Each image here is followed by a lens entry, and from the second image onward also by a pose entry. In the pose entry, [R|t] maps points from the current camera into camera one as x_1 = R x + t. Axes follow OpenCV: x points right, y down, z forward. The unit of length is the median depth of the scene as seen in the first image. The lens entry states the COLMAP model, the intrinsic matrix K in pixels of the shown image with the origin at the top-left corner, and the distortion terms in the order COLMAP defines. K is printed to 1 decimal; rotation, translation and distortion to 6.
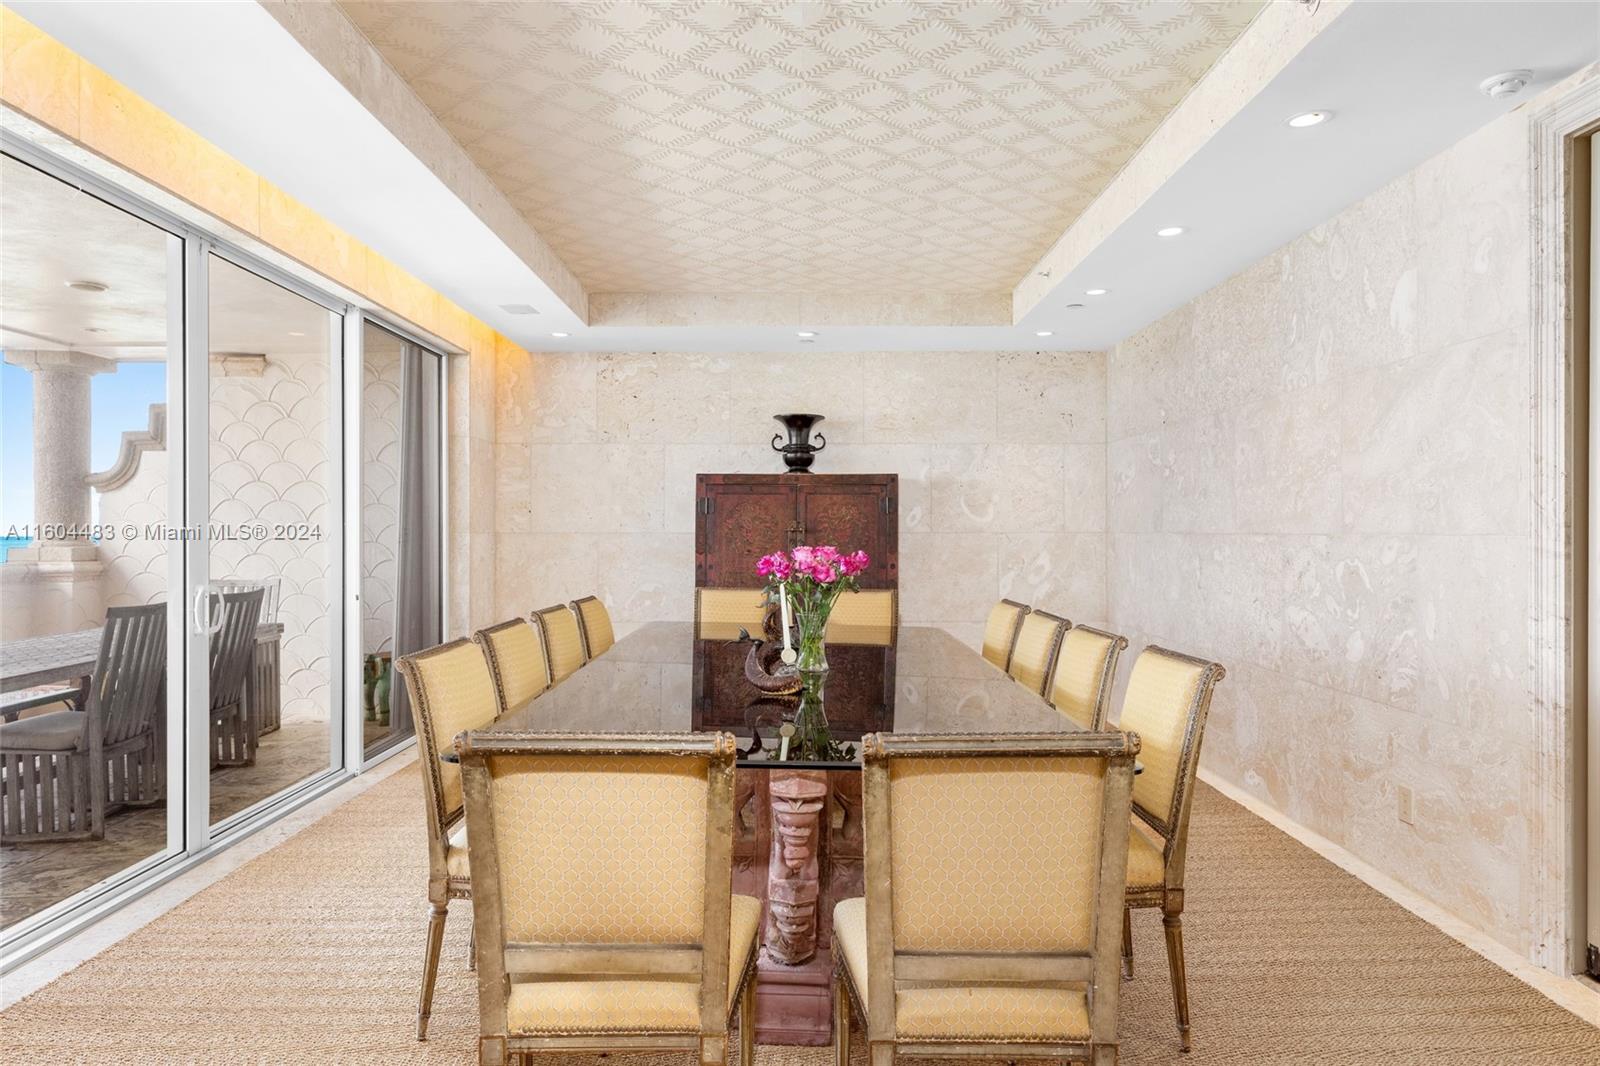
lens RADIAL K [[991.6, 0, 799.8], [0, 991.6, 534.3], [0, 0, 1]] dist [0.004173, 0.001720]
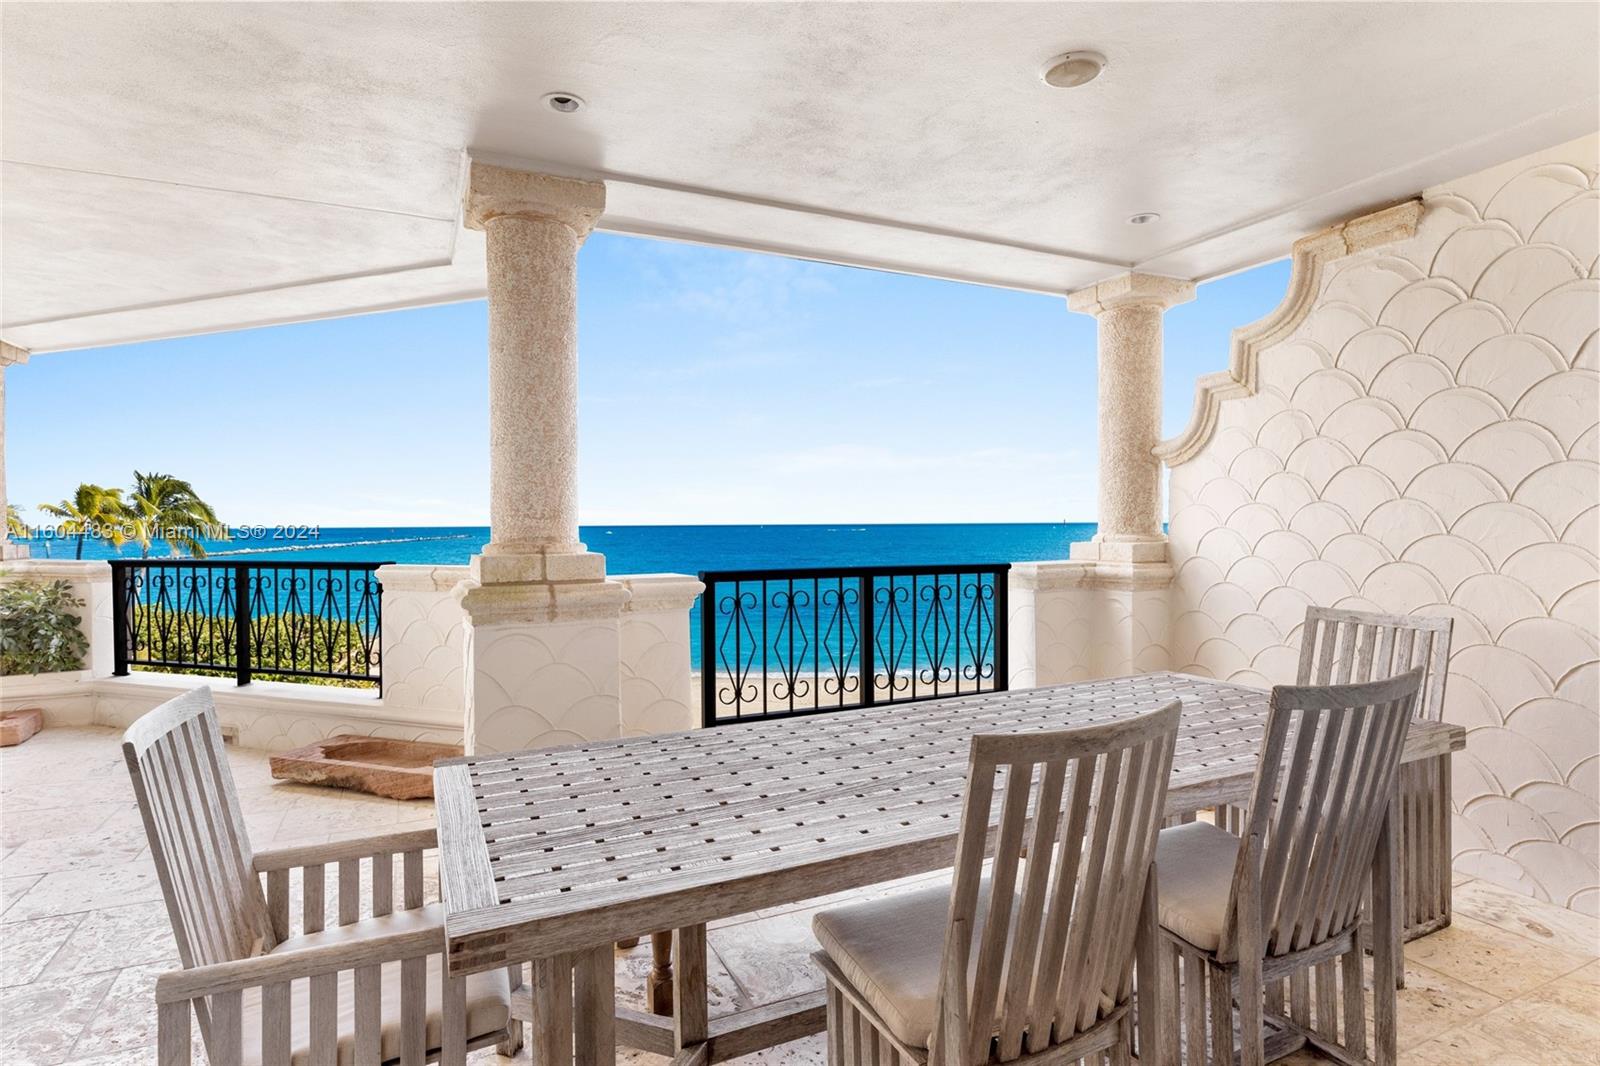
lens RADIAL K [[854.0, 0, 800.9], [0, 854.0, 531.7], [0, 0, 1]] dist [-0.003461, -0.000342]
pose [[0.441183, 0.010041, -0.897361, -0.272419], [0.000739, 0.999933, 0.011551, -0.002921], [0.897417, -0.005759, 0.441146, 0.496278]]
